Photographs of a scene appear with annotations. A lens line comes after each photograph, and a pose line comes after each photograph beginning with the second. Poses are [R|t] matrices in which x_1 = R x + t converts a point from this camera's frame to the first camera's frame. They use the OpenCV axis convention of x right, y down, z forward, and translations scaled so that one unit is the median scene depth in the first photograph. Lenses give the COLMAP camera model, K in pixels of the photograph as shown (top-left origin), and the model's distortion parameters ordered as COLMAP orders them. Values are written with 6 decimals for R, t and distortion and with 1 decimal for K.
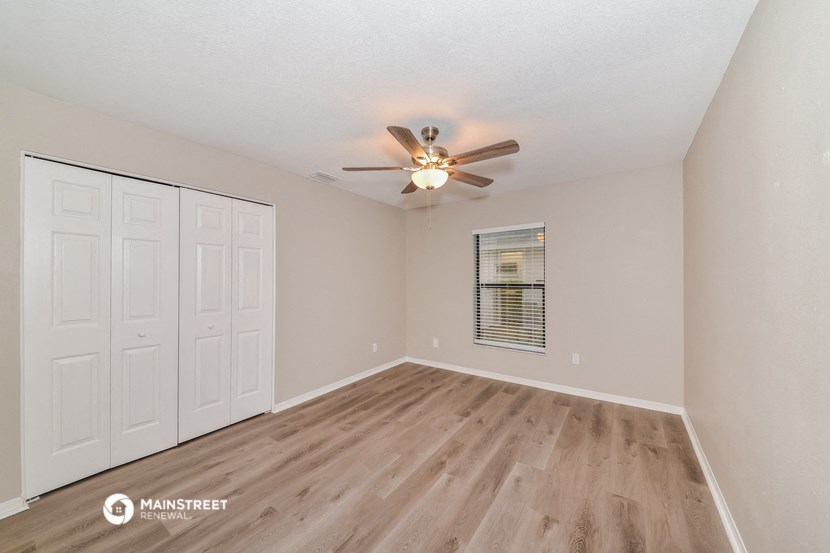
lens RADIAL K [[331.2, 0, 415.0], [0, 331.2, 276.5], [0, 0, 1]] dist [-0.015131, -0.000028]
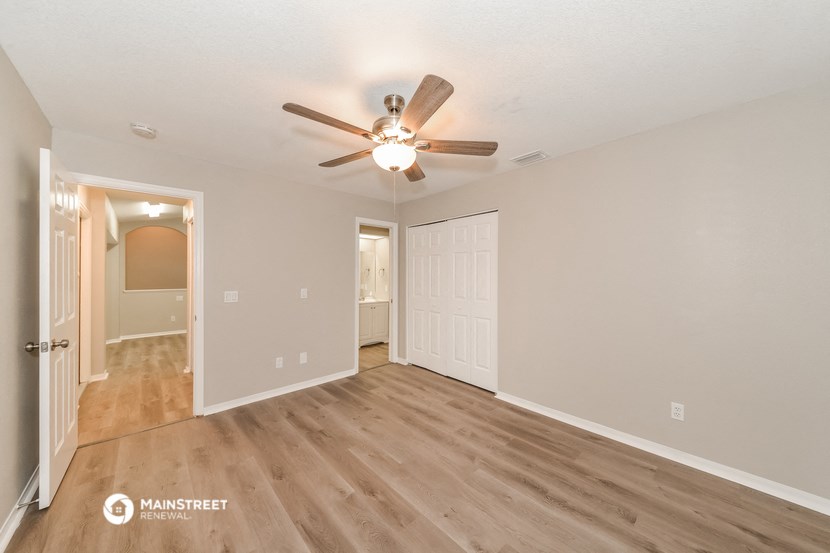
lens RADIAL K [[286.9, 0, 405.0], [0, 286.9, 278.5], [0, 0, 1]] dist [0.000095, -0.003023]
pose [[-0.263618, 0.028919, -0.964194, 0.671420], [-0.002204, 0.999530, 0.030582, -0.017598], [0.964625, 0.010187, -0.263430, 1.112182]]
